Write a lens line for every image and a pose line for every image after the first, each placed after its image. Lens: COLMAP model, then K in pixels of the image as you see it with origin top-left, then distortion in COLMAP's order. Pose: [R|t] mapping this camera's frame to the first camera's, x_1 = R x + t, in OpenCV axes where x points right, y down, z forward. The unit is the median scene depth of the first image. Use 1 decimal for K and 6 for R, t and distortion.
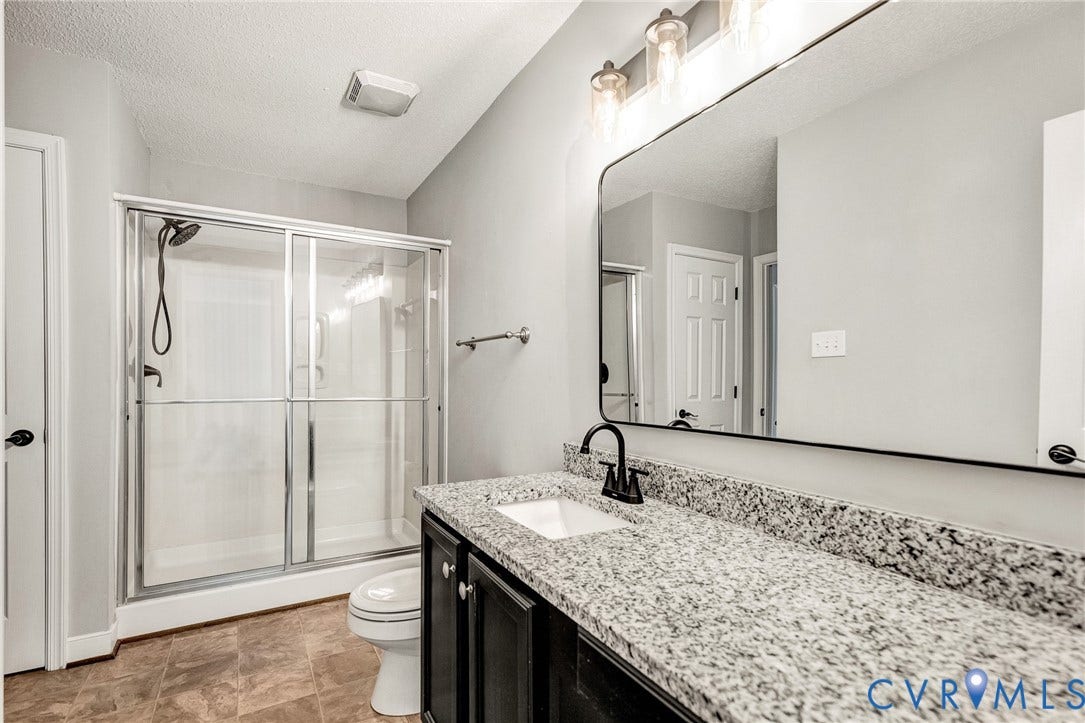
lens RADIAL K [[513.7, 0, 542.6], [0, 513.7, 377.0], [0, 0, 1]] dist [0.001598, -0.000005]
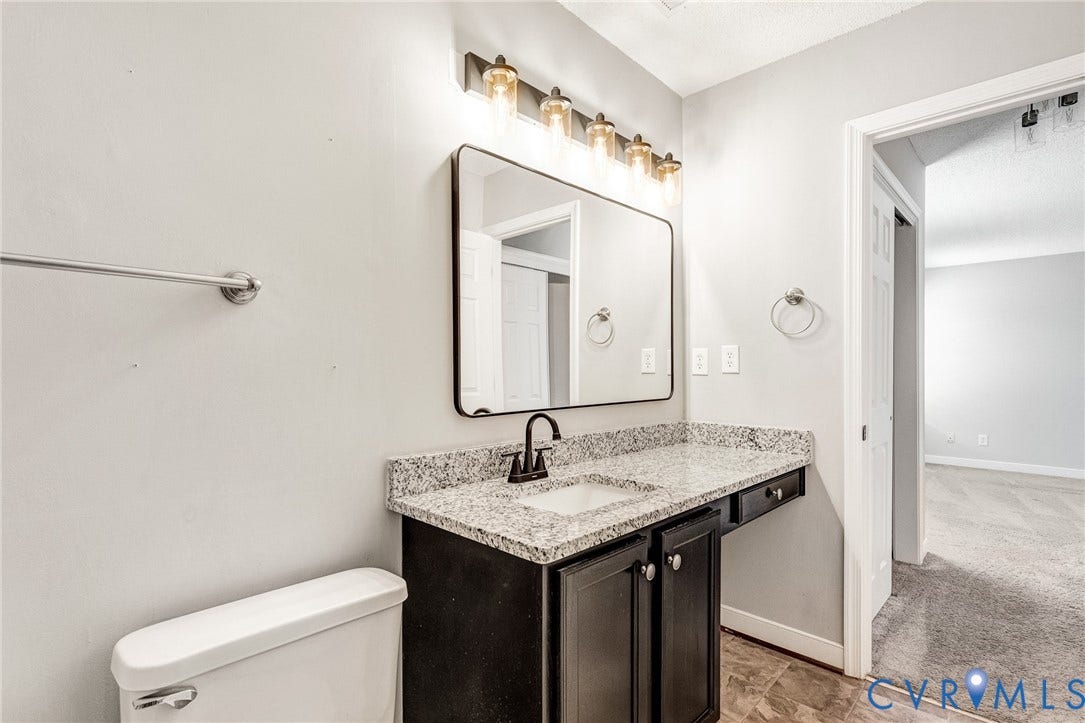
lens RADIAL K [[513.7, 0, 542.6], [0, 513.7, 377.0], [0, 0, 1]] dist [0.001598, -0.000005]
pose [[-0.281908, -0.012423, 0.959361, -1.003144], [0.000783, 0.999913, 0.013178, 0.002135], [-0.959441, 0.004467, -0.281873, 1.413723]]
